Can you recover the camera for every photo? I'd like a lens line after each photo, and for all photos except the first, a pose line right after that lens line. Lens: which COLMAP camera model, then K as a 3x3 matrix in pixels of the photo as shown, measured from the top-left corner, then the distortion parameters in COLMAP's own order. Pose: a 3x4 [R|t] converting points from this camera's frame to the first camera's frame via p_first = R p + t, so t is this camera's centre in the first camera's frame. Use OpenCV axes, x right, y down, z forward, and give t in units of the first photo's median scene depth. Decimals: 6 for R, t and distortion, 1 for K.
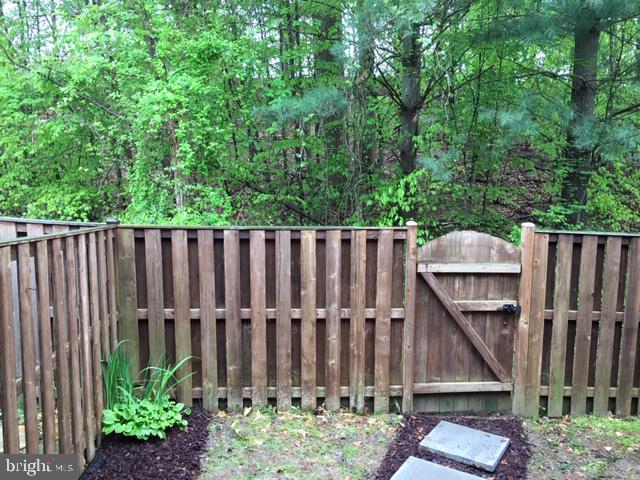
lens RADIAL K [[537.9, 0, 317.0], [0, 537.9, 237.5], [0, 0, 1]] dist [0.085924, -0.113404]
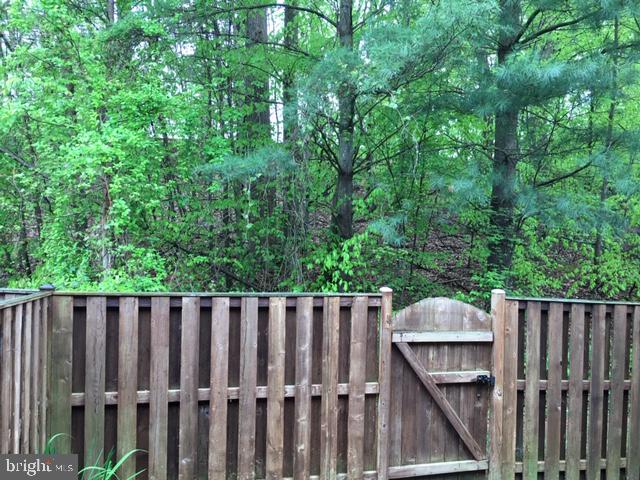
lens RADIAL K [[537.9, 0, 317.0], [0, 537.9, 237.5], [0, 0, 1]] dist [0.085924, -0.113404]
pose [[0.985123, 0.017784, 0.170930, -0.103711], [0.002208, 0.993239, -0.116068, -0.007208], [-0.171839, 0.114719, 0.978423, 0.086329]]
